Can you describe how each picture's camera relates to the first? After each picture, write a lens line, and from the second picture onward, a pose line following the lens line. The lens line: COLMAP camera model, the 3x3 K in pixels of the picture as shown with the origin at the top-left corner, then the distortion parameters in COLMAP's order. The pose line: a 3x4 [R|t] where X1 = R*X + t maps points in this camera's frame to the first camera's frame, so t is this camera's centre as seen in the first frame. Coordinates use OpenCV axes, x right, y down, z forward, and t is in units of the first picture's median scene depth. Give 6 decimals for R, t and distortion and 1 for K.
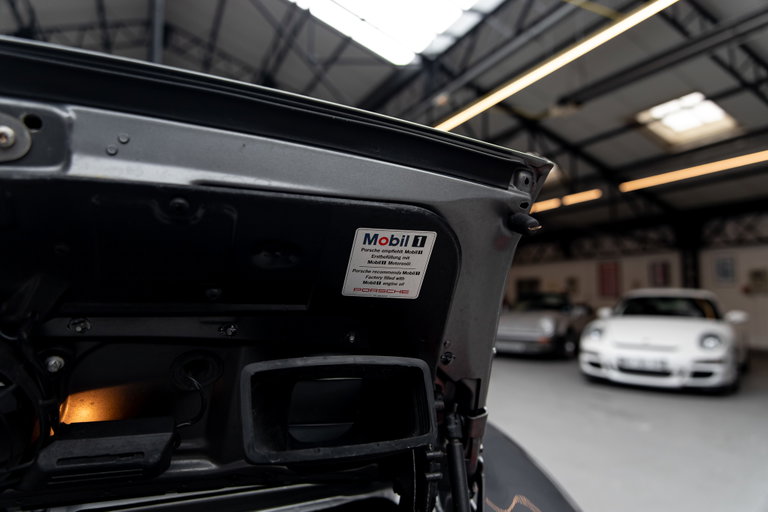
lens RADIAL K [[488.0, 0, 384.0], [0, 488.0, 256.0], [0, 0, 1]] dist [0.001787, -0.002041]
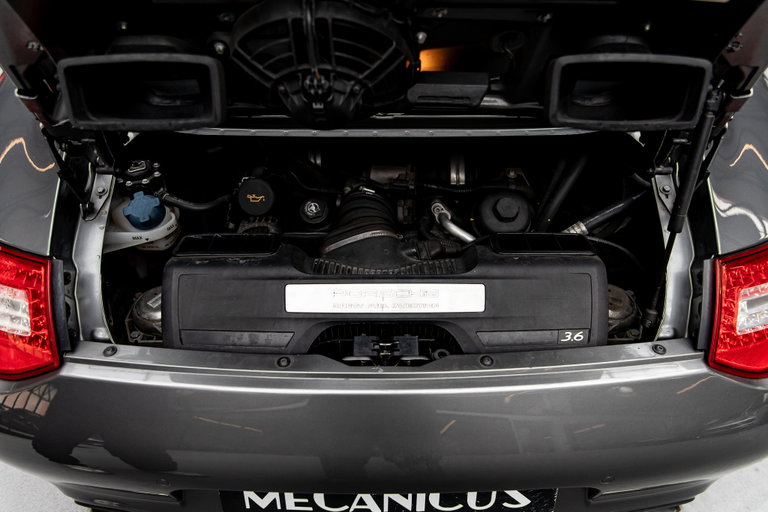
lens RADIAL K [[488.0, 0, 384.0], [0, 488.0, 256.0], [0, 0, 1]] dist [0.001787, -0.002041]
pose [[0.919325, 0.242507, -0.309890, -0.148992], [0.060051, 0.691837, 0.719552, -0.326893], [0.388890, -0.680112, 0.621460, -0.328934]]
